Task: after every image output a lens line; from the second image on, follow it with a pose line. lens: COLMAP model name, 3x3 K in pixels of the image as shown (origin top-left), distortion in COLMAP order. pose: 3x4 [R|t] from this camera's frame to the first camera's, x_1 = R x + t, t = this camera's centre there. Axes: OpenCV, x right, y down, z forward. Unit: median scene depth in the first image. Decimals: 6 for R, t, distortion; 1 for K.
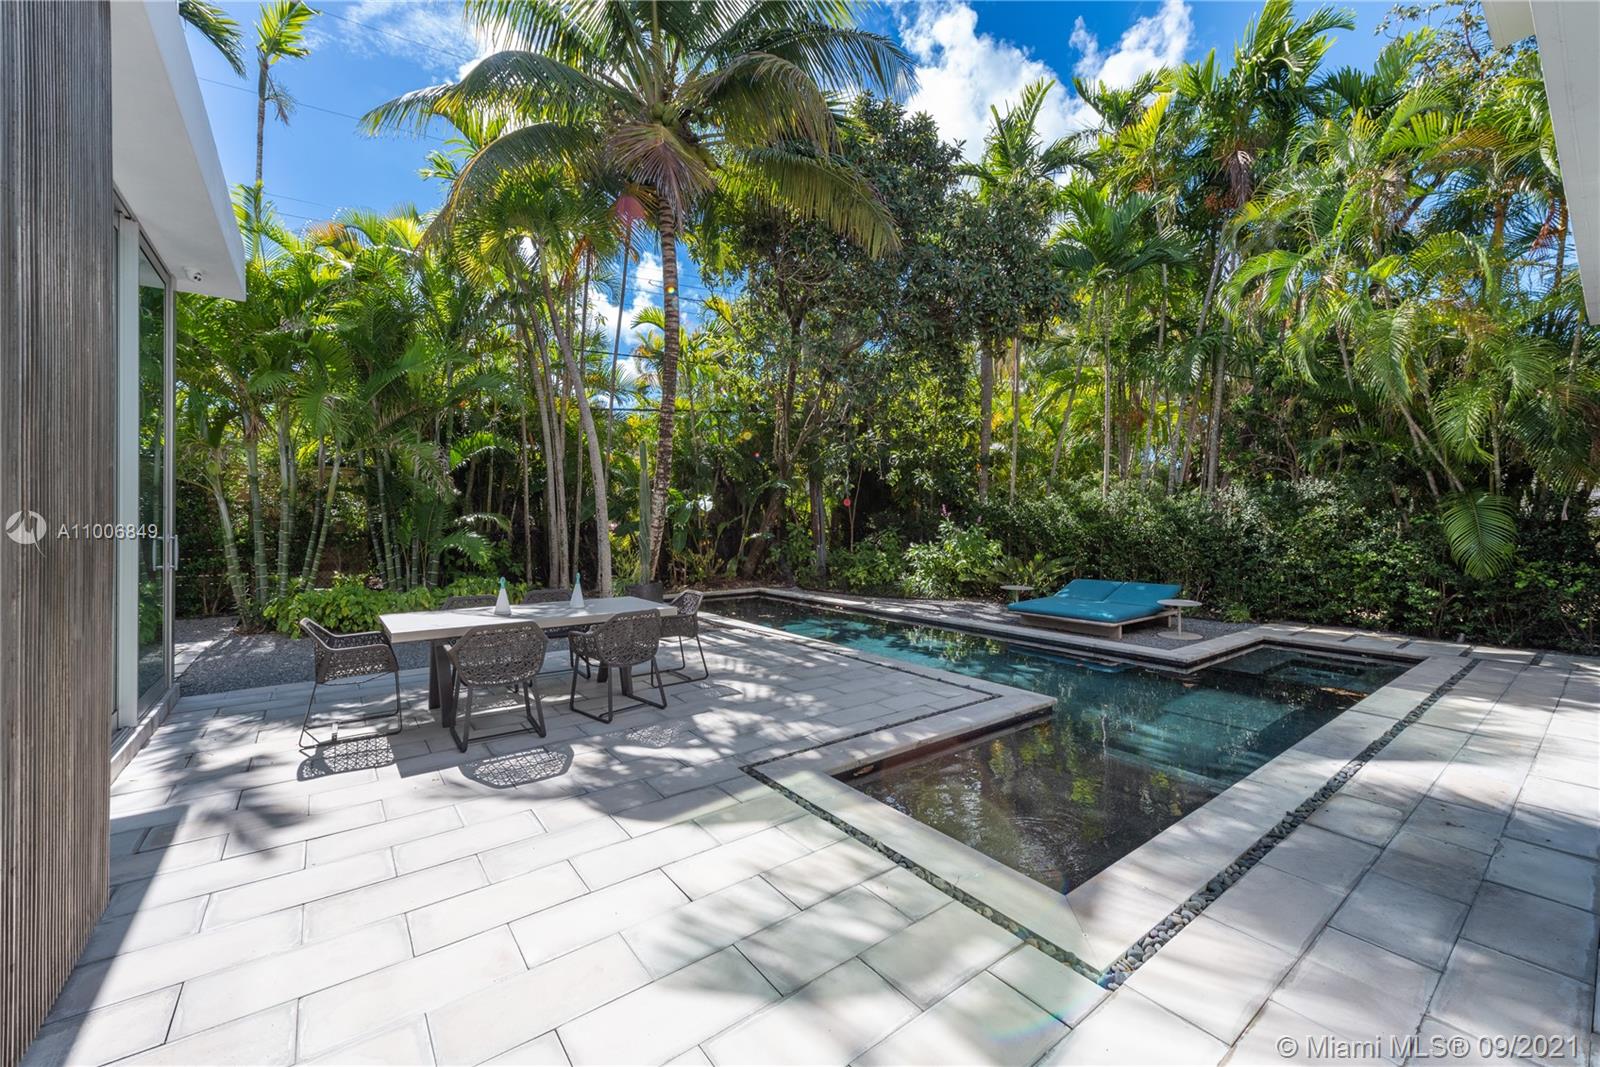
lens RADIAL K [[634.9, 0, 801.8], [0, 634.9, 528.2], [0, 0, 1]] dist [0.010225, 0.000254]
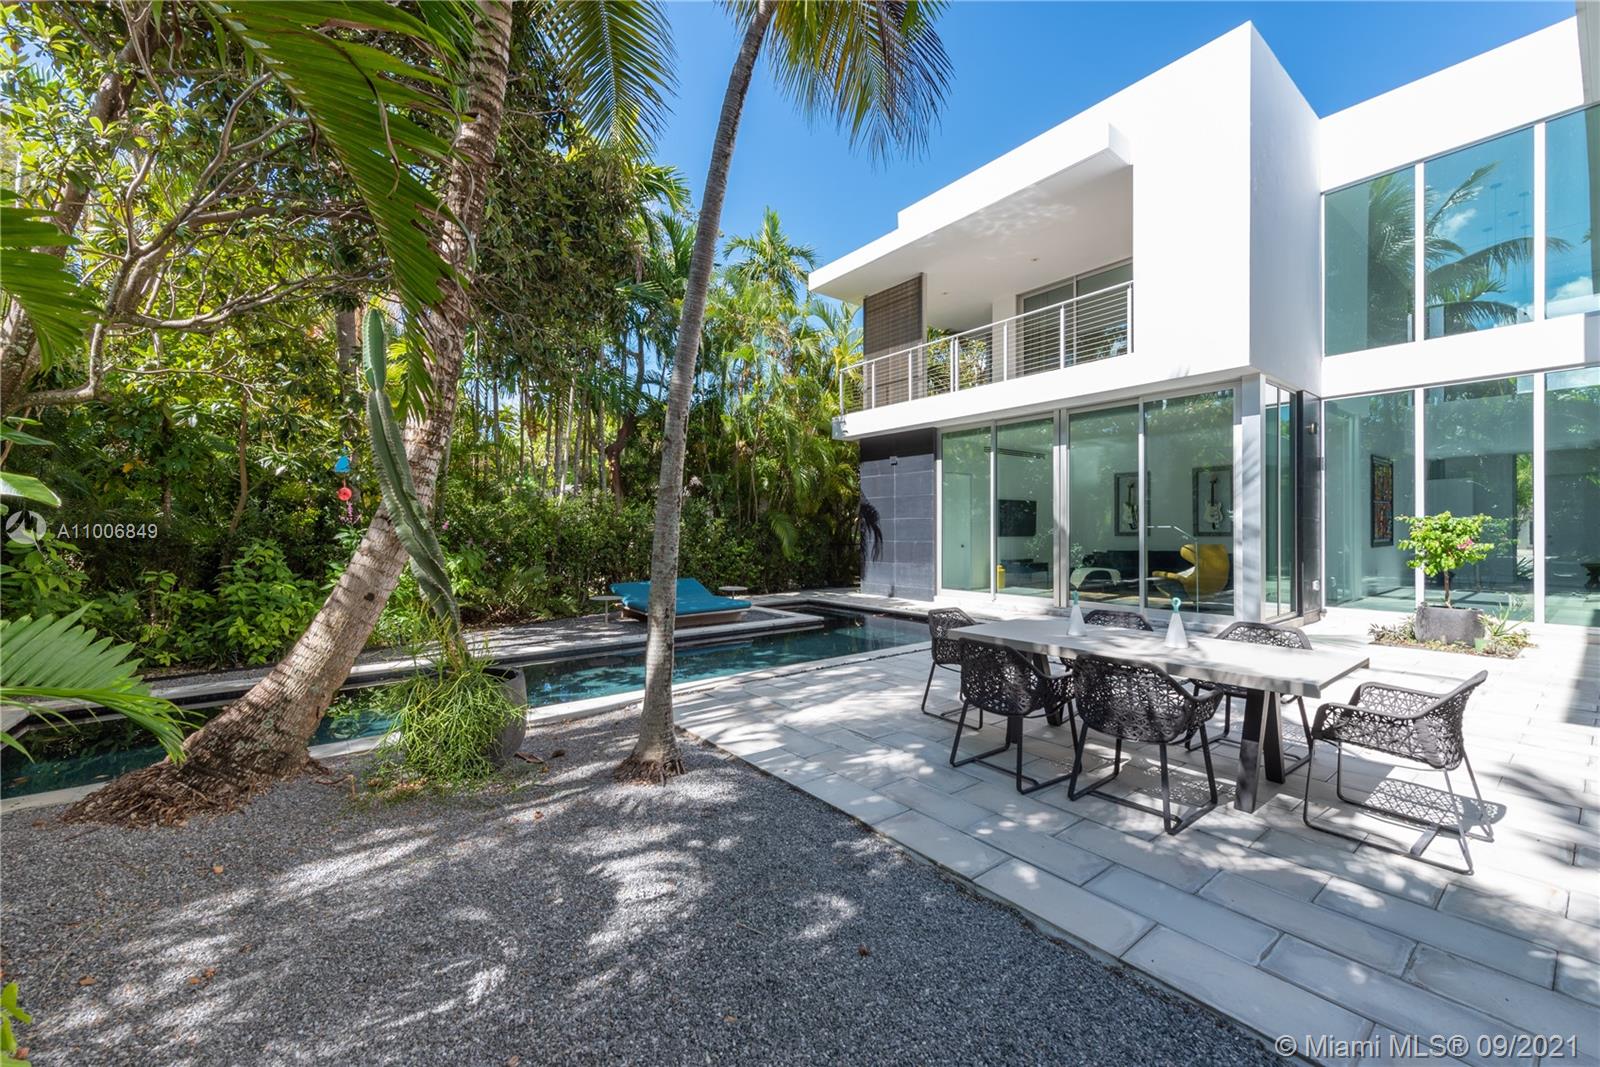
lens RADIAL K [[634.9, 0, 798.6], [0, 634.9, 529.3], [0, 0, 1]] dist [0.010225, 0.000254]
pose [[-0.017413, 0.000062, 0.999848, -1.468667], [0.006087, 0.999981, 0.000044, -0.007642], [-0.999830, 0.006087, -0.017413, 1.759026]]
